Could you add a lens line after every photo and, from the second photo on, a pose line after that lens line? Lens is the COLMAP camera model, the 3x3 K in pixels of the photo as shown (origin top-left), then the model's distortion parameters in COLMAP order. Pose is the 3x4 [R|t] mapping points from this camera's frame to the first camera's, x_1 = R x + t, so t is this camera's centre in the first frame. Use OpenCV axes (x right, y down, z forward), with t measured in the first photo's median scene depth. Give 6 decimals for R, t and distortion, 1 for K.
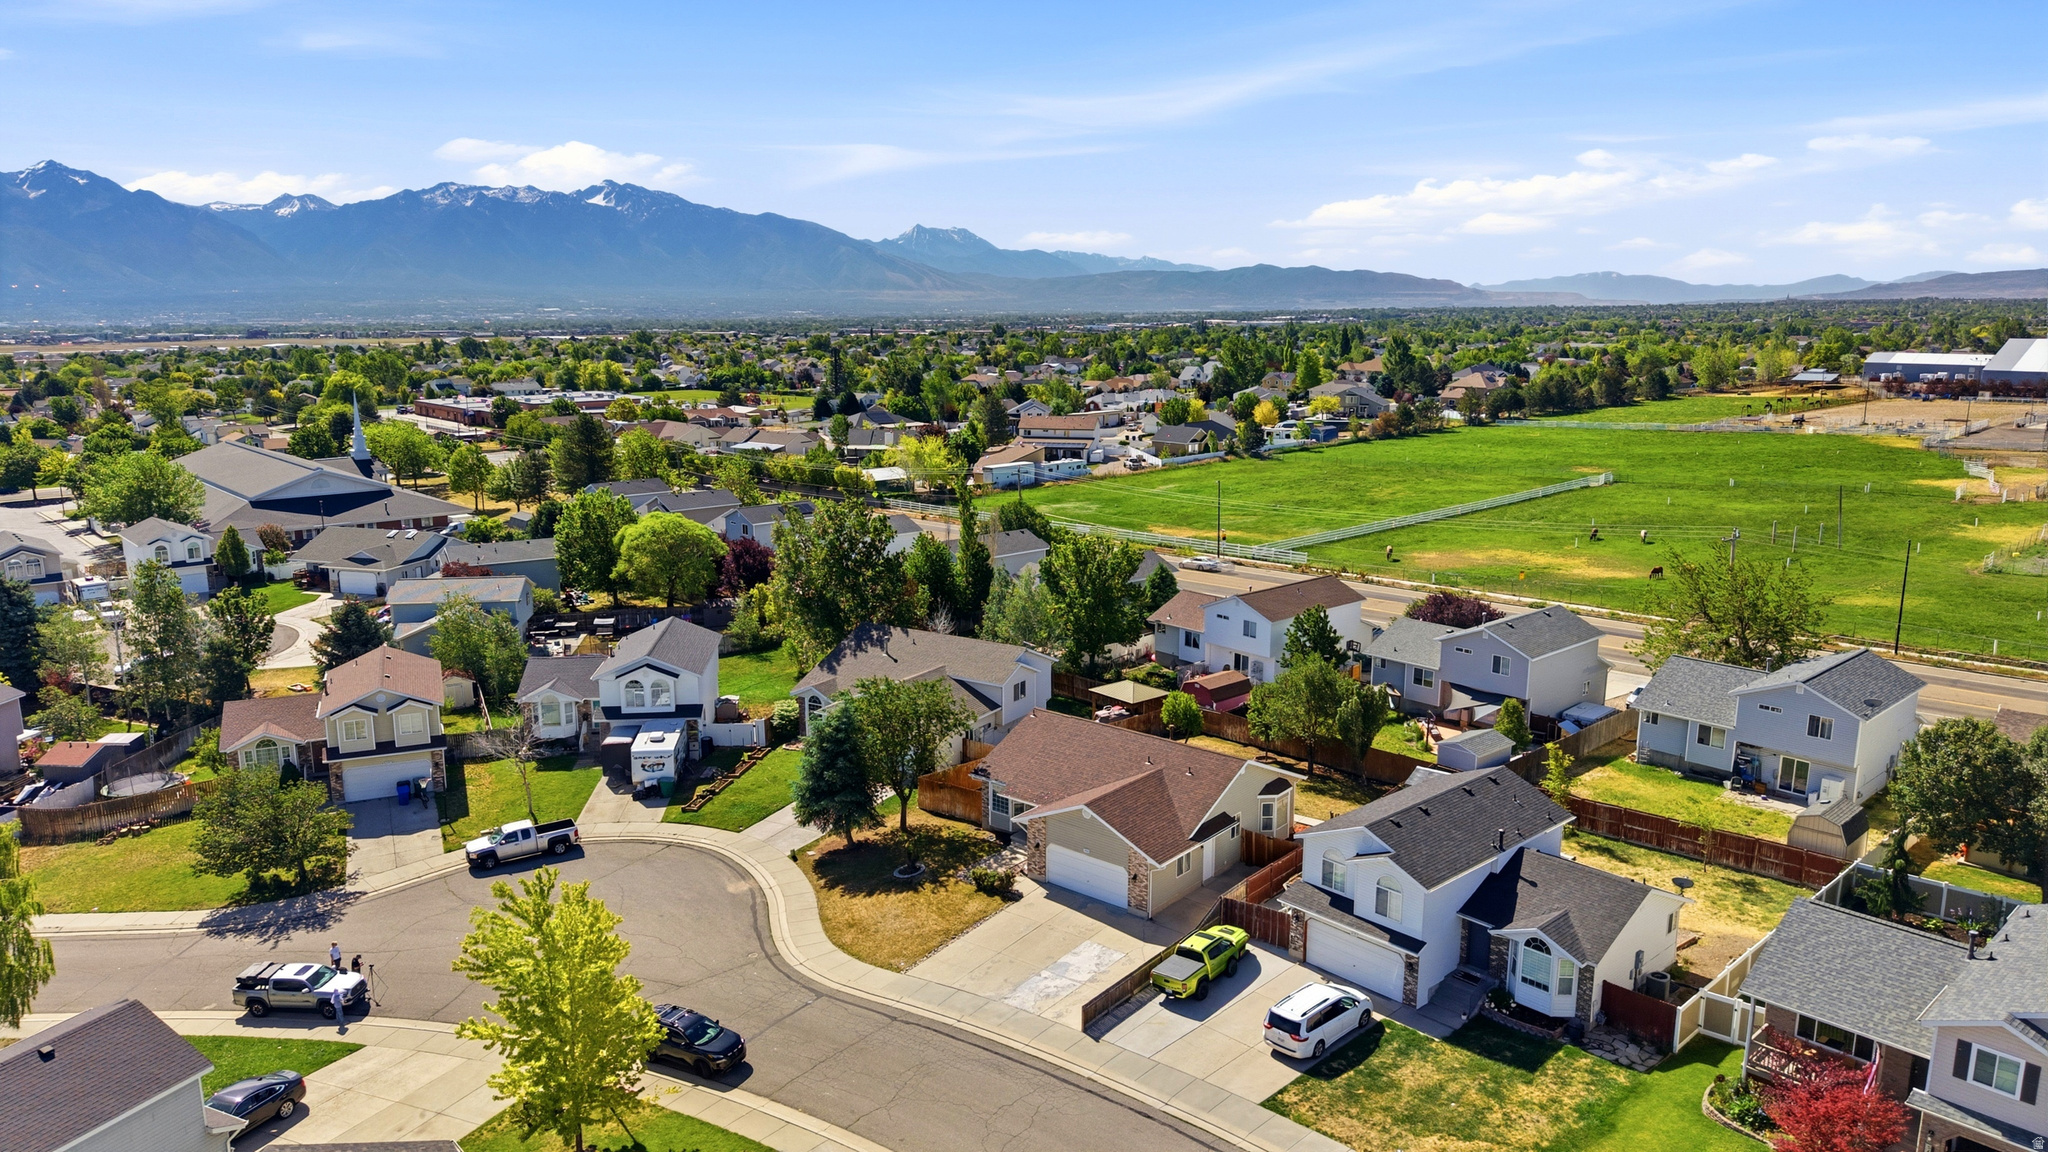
lens RADIAL K [[1374.5, 0, 1027.0], [0, 1374.5, 555.6], [0, 0, 1]] dist [0.047002, -0.057463]
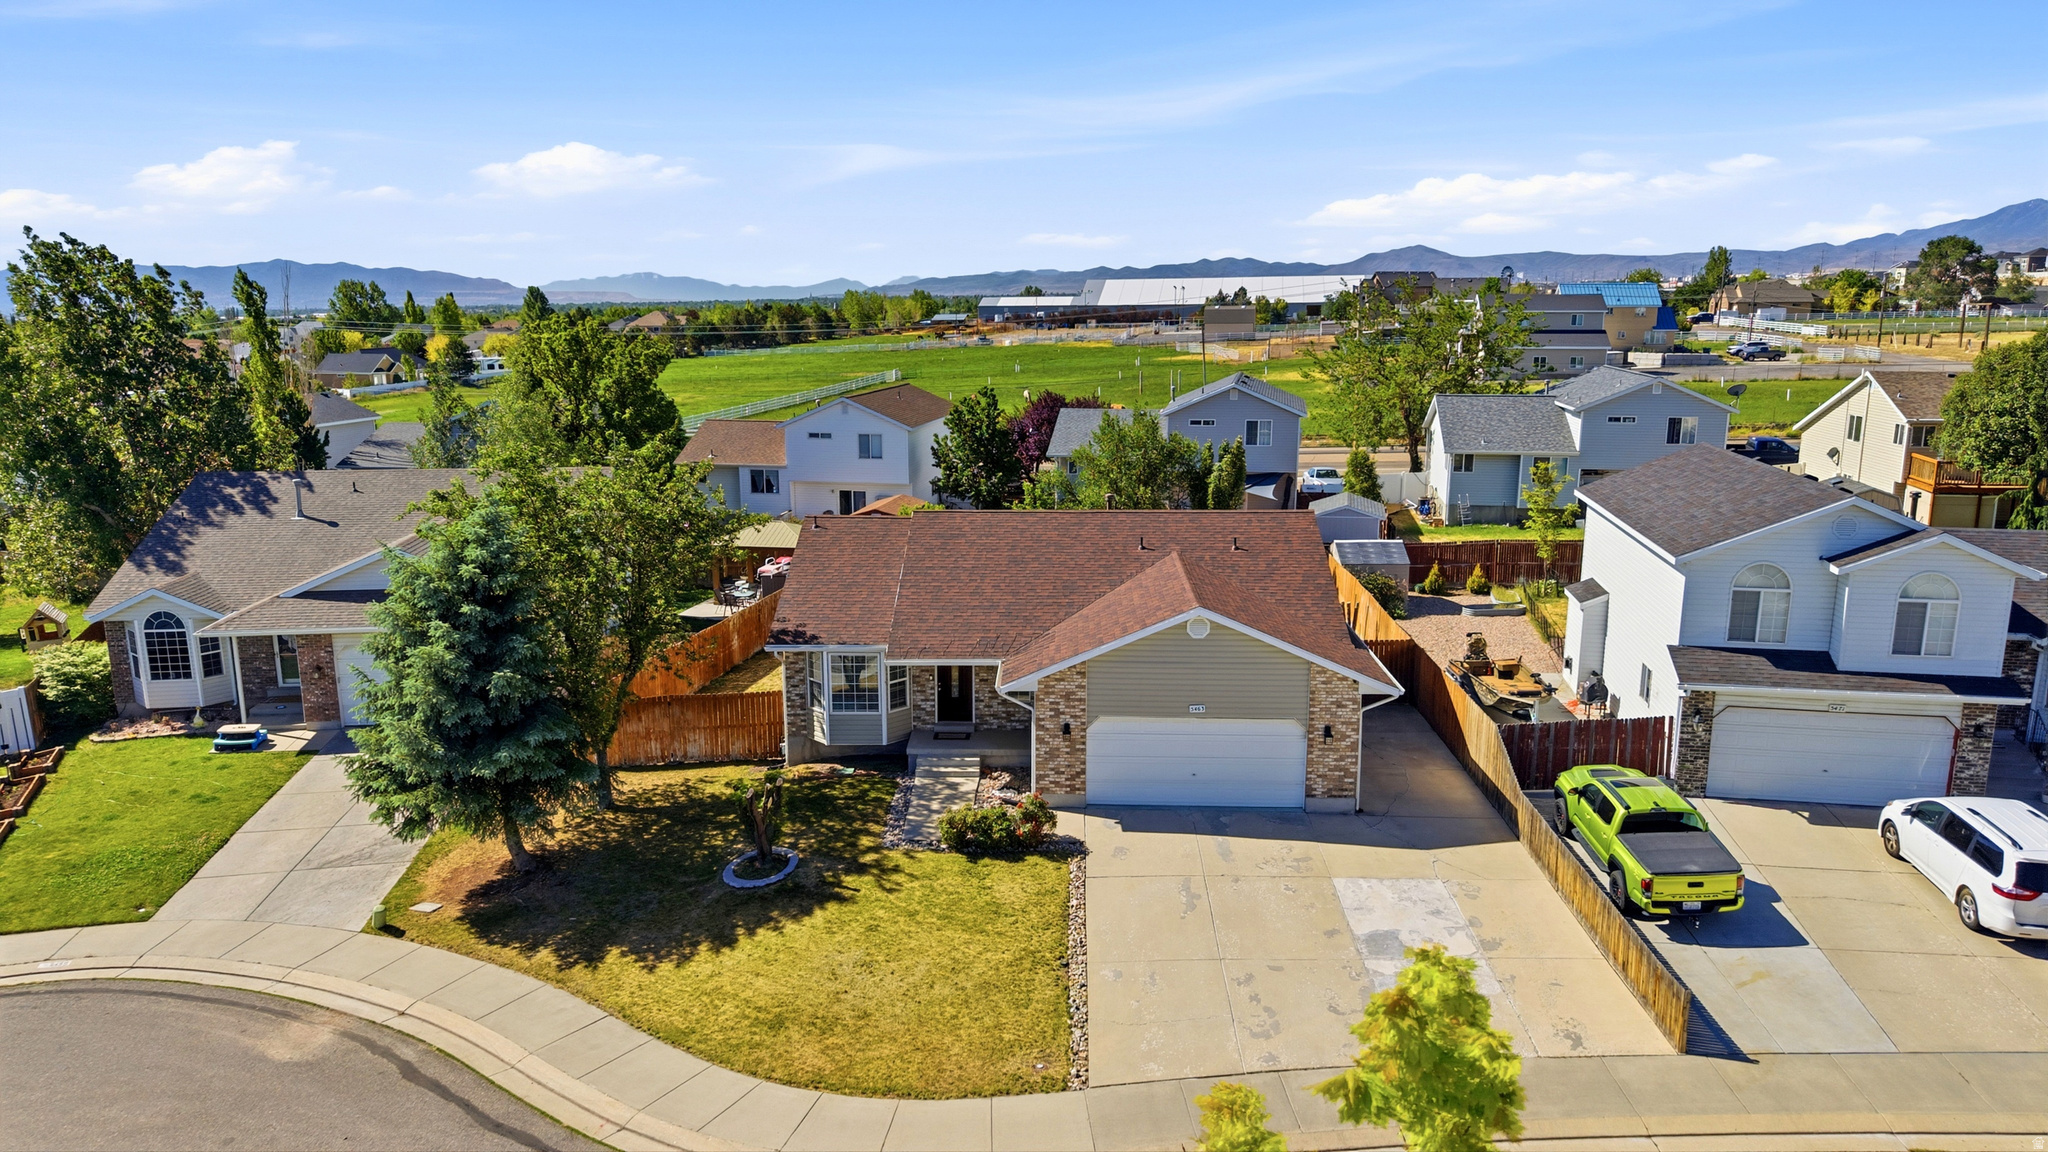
lens RADIAL K [[1374.5, 0, 1036.7], [0, 1374.5, 557.2], [0, 0, 1]] dist [0.047002, -0.057463]
pose [[0.792213, -0.117017, 0.598921, -0.239885], [0.115904, 0.992431, 0.040592, 0.120404], [-0.599137, 0.037260, 0.799779, 0.573652]]
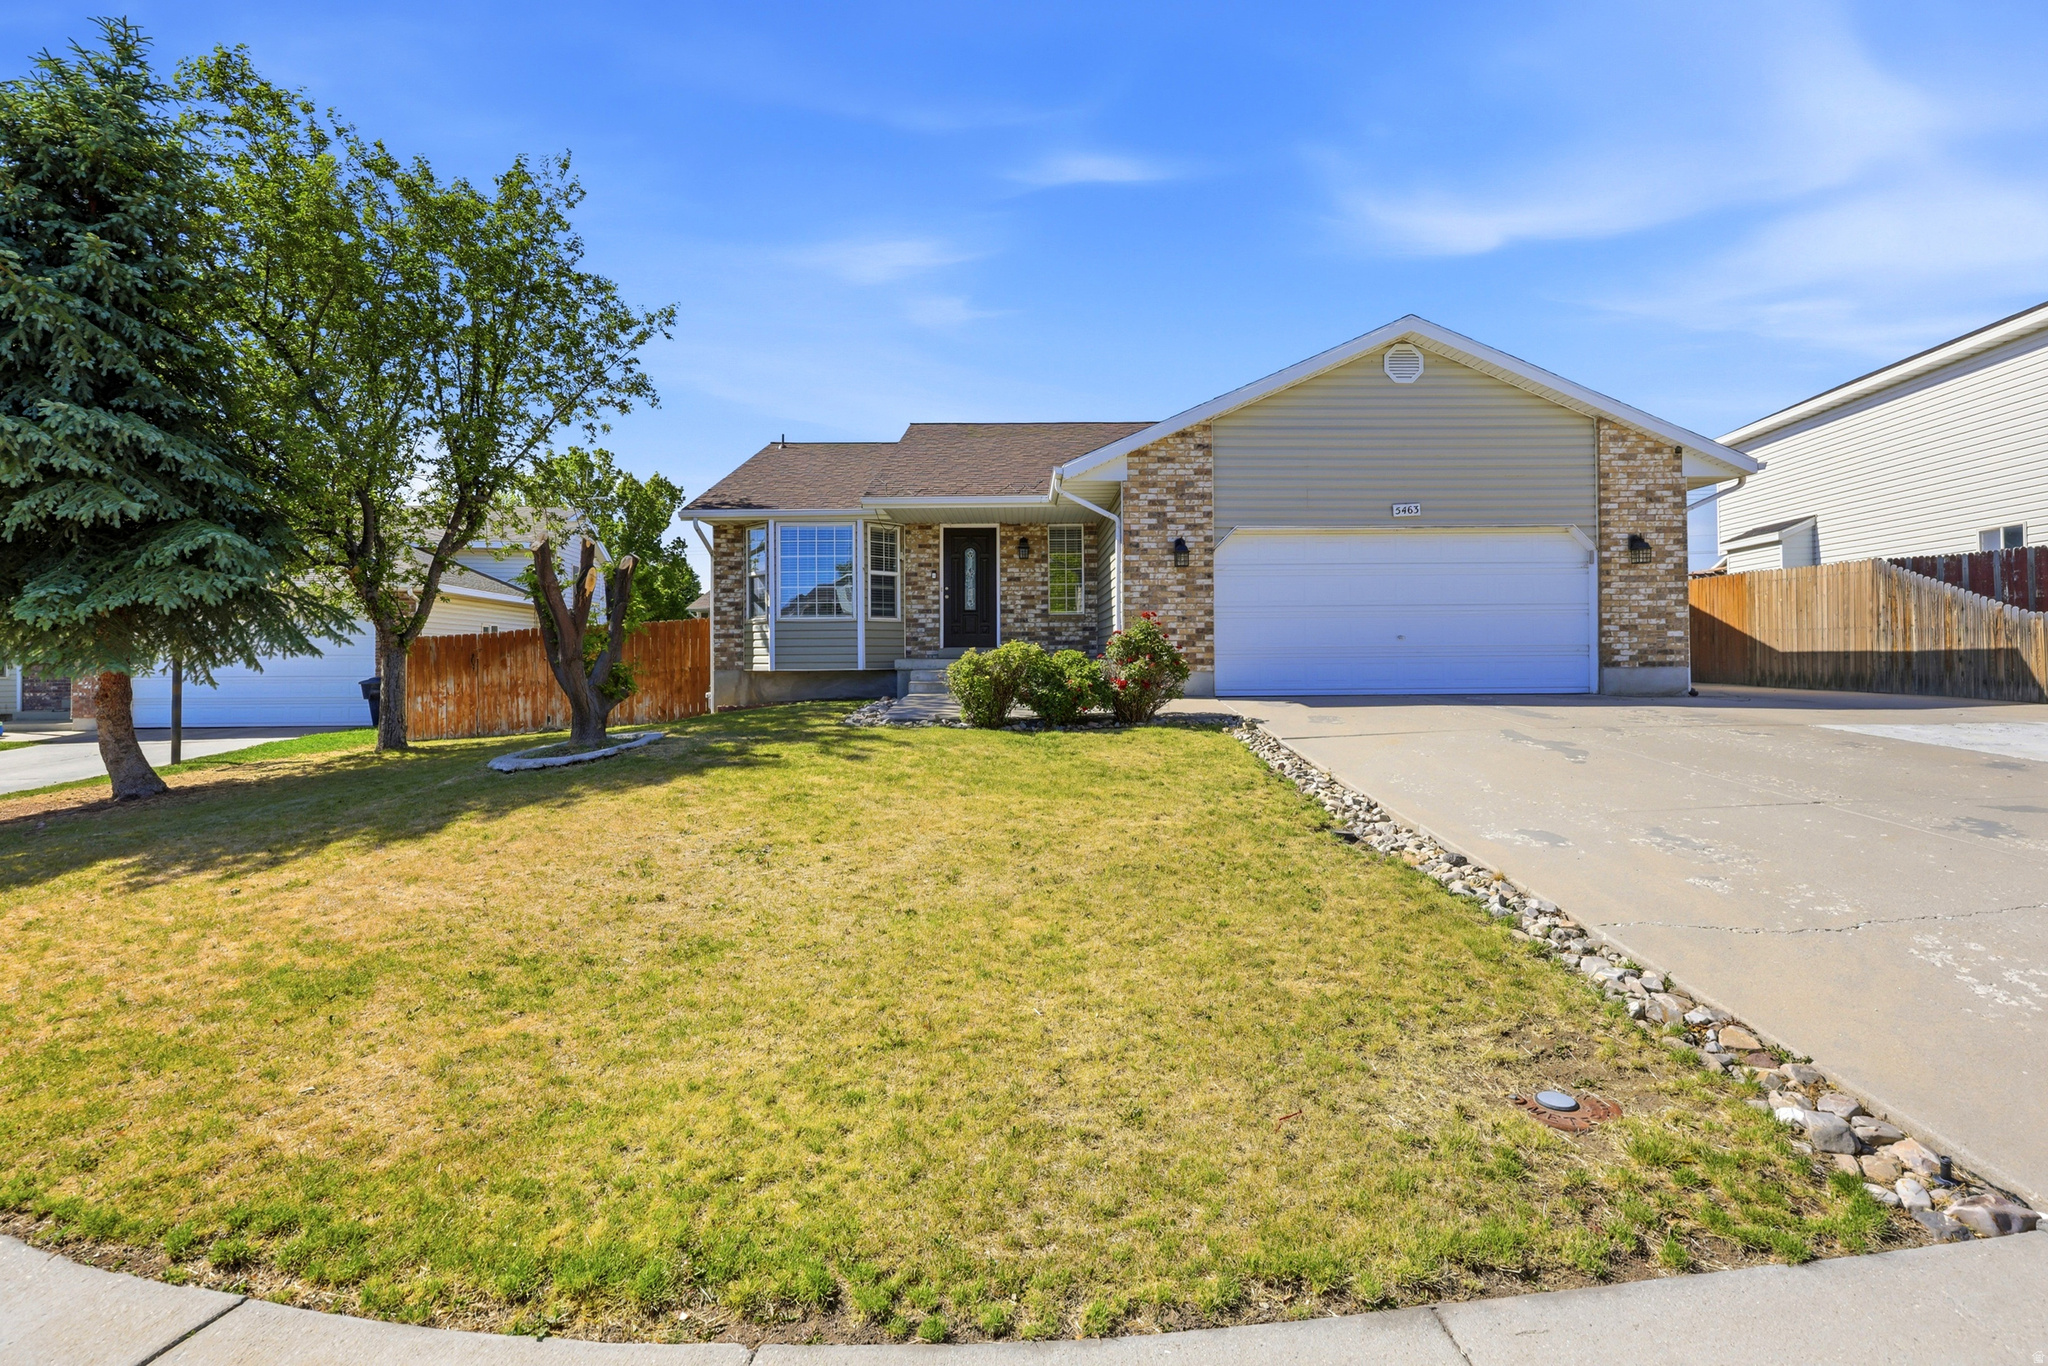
lens RADIAL K [[947.4, 0, 1032.7], [0, 947.4, 665.6], [0, 0, 1]] dist [-0.008760, 0.002325]
pose [[0.769206, -0.012815, 0.638872, -0.113712], [0.128754, 0.982401, -0.135315, 0.226871], [-0.625895, 0.186342, 0.757319, 0.797206]]
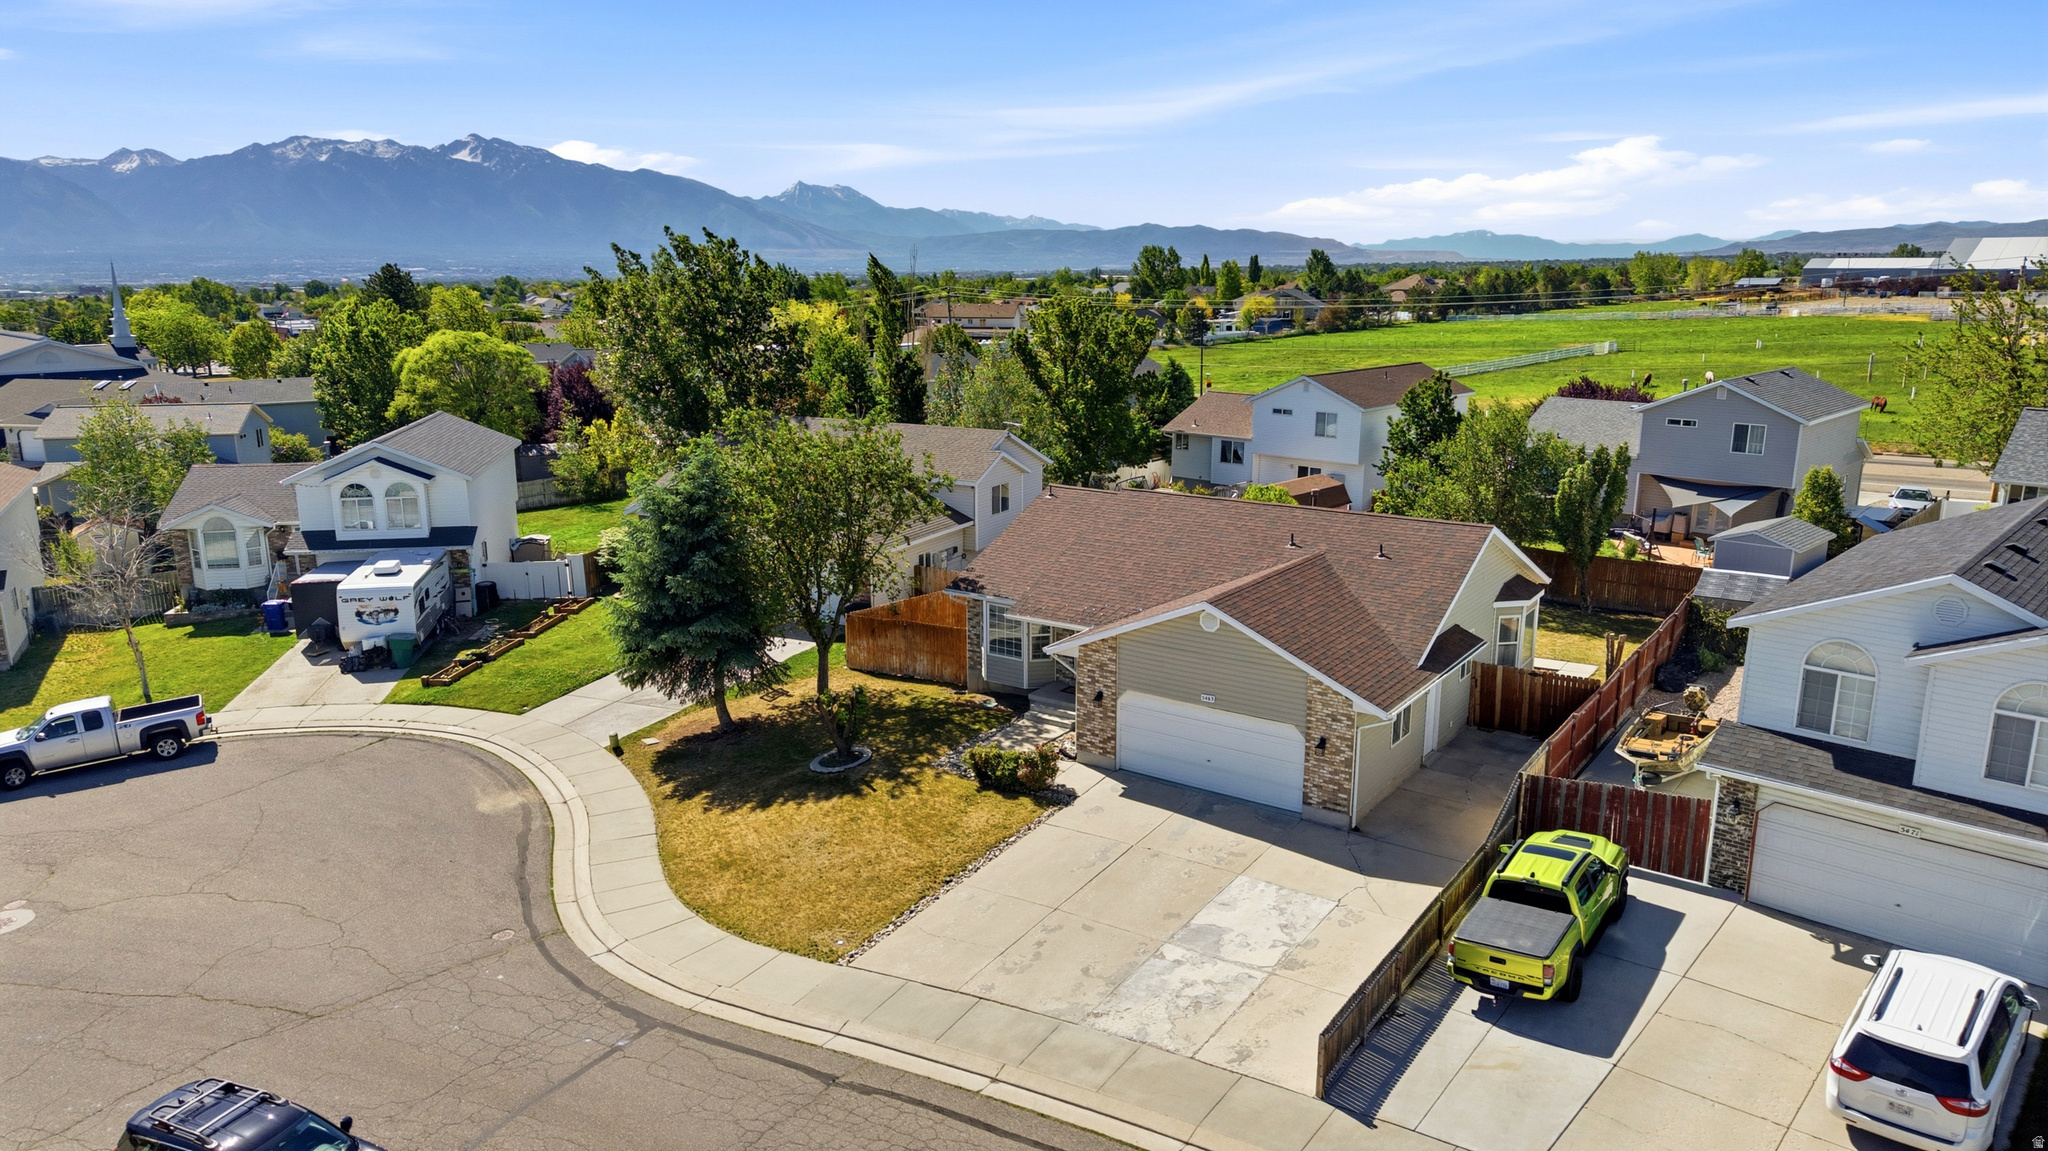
lens RADIAL K [[1374.5, 0, 1025.6], [0, 1374.5, 576.8], [0, 0, 1]] dist [0.047002, -0.057463]
pose [[0.996887, -0.020365, 0.076165, -0.050616], [0.017072, 0.998902, 0.043637, 0.129893], [-0.076970, -0.042201, 0.996140, 0.452978]]
